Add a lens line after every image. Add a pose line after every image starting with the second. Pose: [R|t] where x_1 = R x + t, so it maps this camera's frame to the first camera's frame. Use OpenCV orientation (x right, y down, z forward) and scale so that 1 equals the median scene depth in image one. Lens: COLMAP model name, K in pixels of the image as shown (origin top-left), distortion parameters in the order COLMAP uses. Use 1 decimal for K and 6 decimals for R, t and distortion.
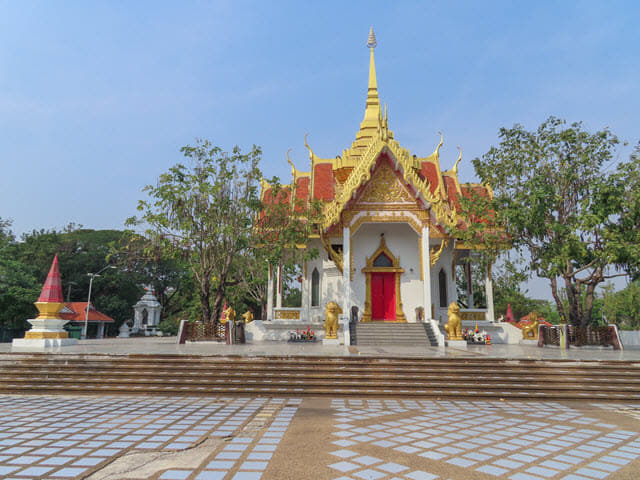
lens RADIAL K [[468.5, 0, 320.0], [0, 468.5, 240.0], [0, 0, 1]] dist [0.004268, 0.001338]
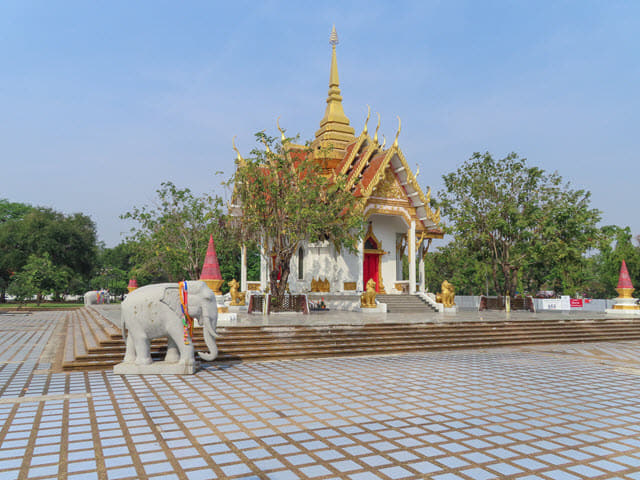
lens RADIAL K [[497.4, 0, 320.0], [0, 497.4, 240.0], [0, 0, 1]] dist [0.085710, -0.000063]
pose [[0.867186, 0.046949, 0.495767, -0.670428], [-0.086545, 0.994605, 0.057194, -0.030835], [-0.490407, -0.092504, 0.866570, -0.062945]]
